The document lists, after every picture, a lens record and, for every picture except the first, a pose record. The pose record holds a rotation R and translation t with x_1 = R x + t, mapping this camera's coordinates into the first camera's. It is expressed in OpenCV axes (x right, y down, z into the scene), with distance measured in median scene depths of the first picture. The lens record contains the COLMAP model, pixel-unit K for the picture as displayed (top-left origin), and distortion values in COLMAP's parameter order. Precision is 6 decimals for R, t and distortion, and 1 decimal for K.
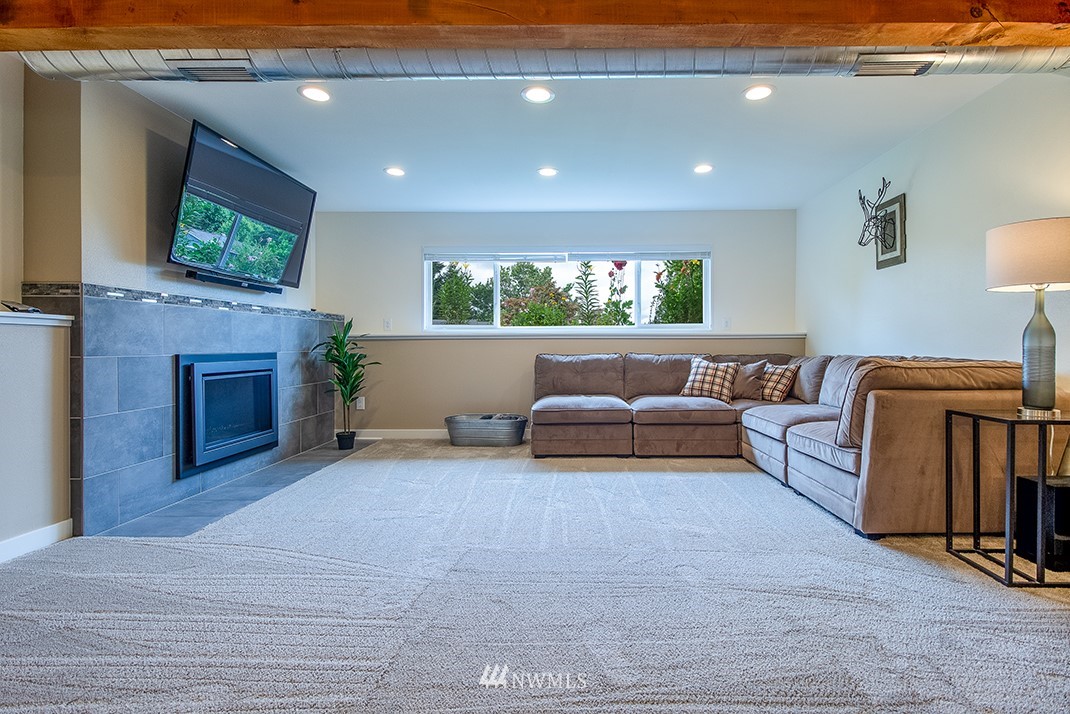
lens RADIAL K [[498.2, 0, 536.9], [0, 498.2, 349.2], [0, 0, 1]] dist [0.002449, -0.001790]
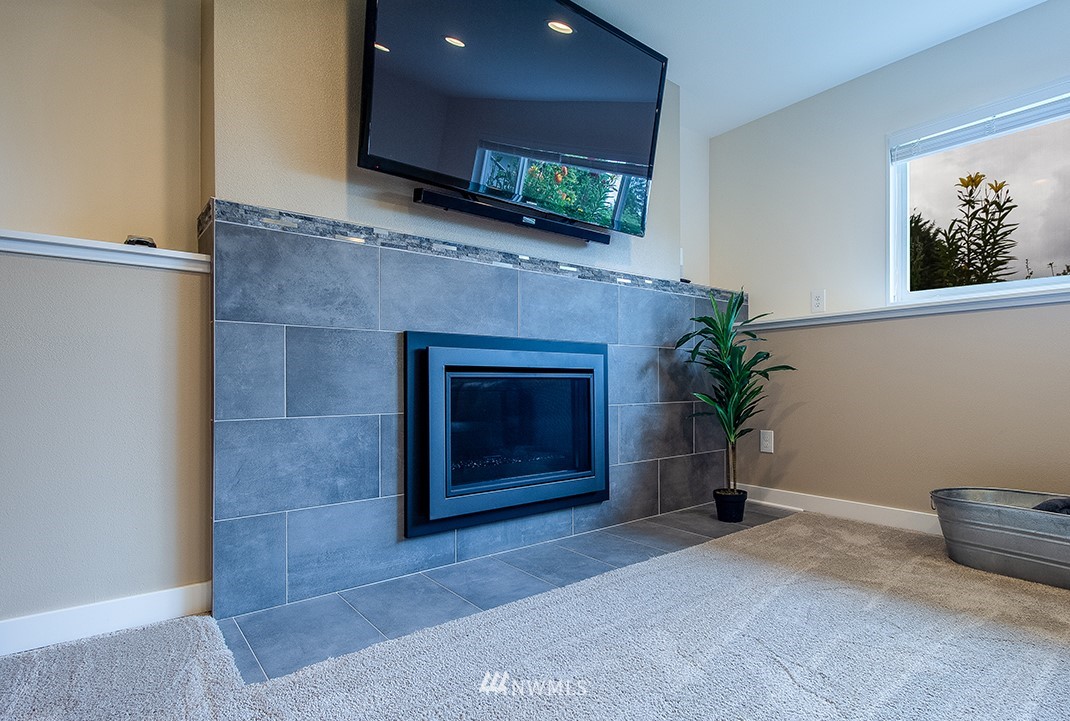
lens RADIAL K [[629.2, 0, 535.3], [0, 629.2, 364.3], [0, 0, 1]] dist [0.009369, -0.002074]
pose [[0.713933, 0.000755, -0.700214, -0.058658], [-0.010540, 0.999898, -0.009669, 0.046644], [0.700135, 0.014283, 0.713868, 0.466586]]
